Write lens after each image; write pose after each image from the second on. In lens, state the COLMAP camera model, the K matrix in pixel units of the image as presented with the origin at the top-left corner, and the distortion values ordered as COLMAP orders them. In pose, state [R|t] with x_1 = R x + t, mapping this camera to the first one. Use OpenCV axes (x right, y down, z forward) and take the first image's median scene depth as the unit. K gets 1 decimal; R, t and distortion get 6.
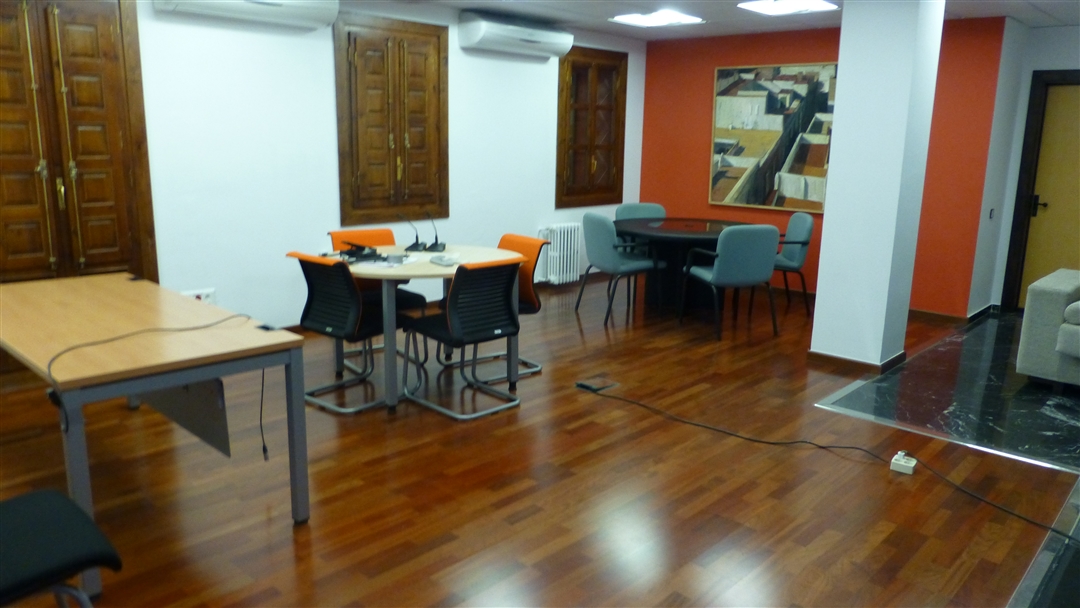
lens RADIAL K [[788.4, 0, 540.0], [0, 788.4, 304.0], [0, 0, 1]] dist [-0.012939, 0.003152]
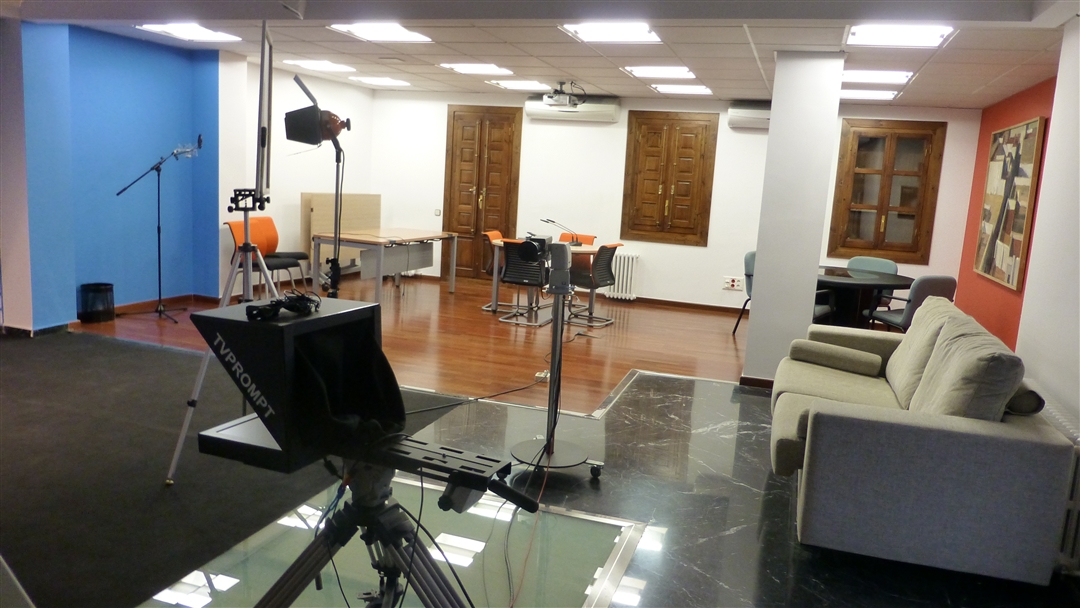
lens RADIAL K [[775.8, 0, 540.0], [0, 775.8, 304.0], [0, 0, 1]] dist [-0.004418, 0.002762]
pose [[0.415664, 0.155873, -0.896062, 1.152741], [-0.243639, 0.968281, 0.055417, -0.016360], [0.876278, 0.195281, 0.440456, 0.171188]]
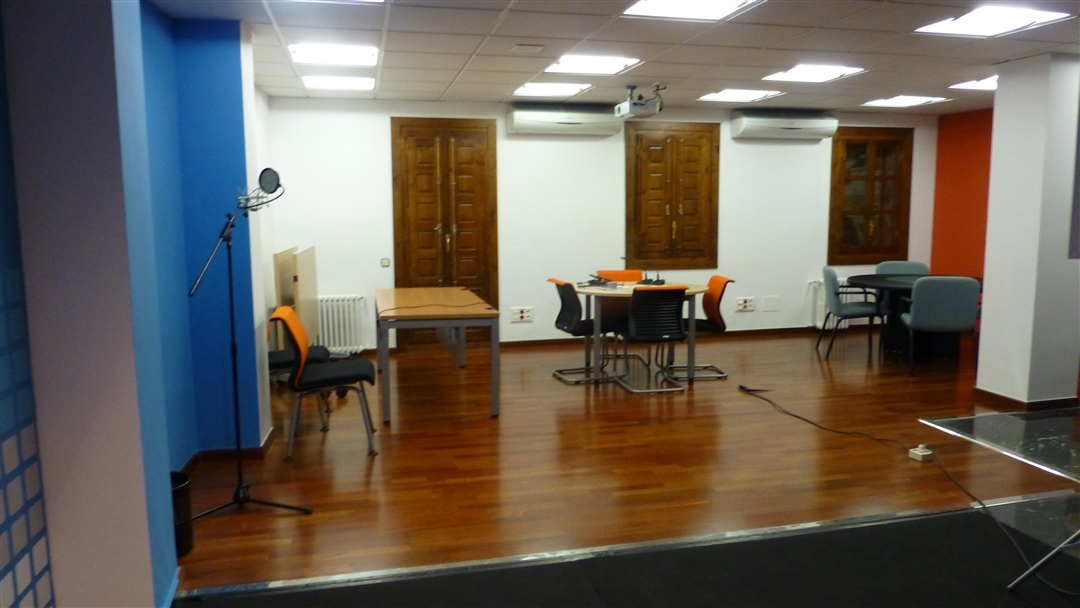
lens RADIAL K [[788.4, 0, 540.0], [0, 788.4, 304.0], [0, 0, 1]] dist [-0.012939, 0.003152]
pose [[0.837900, 0.044609, -0.543997, 0.387612], [-0.093391, 0.993674, -0.062364, 0.062363], [0.537774, 0.103060, 0.836766, -0.249522]]
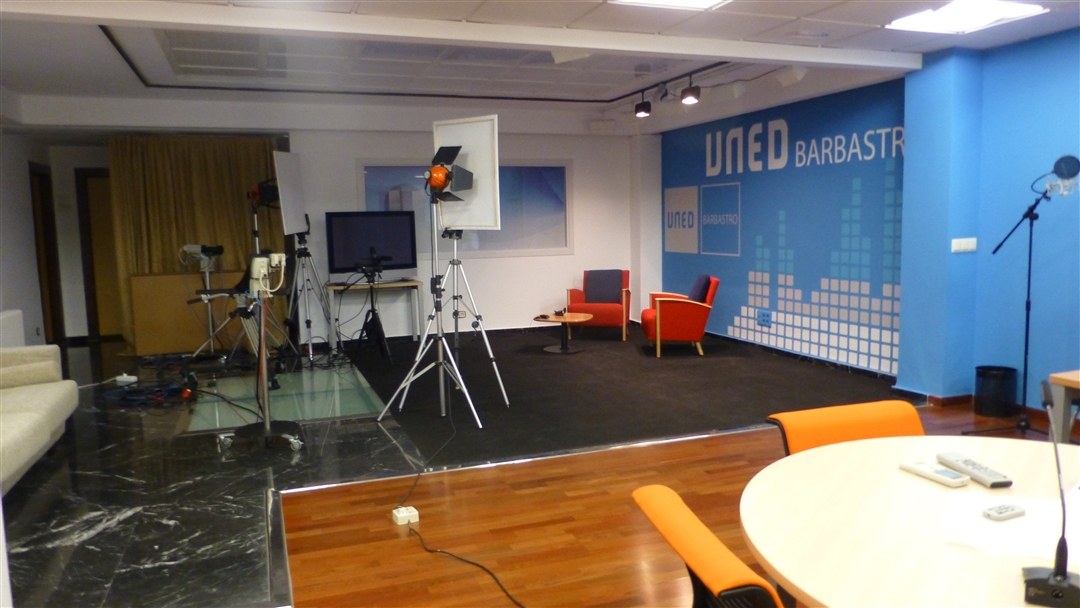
lens RADIAL K [[775.8, 0, 540.0], [0, 775.8, 304.0], [0, 0, 1]] dist [-0.004418, 0.002762]
pose [[-0.891560, -0.047349, 0.450421, -0.077579], [0.099718, 0.949593, 0.297204, -0.205227], [-0.441789, 0.309890, -0.841897, 1.045219]]
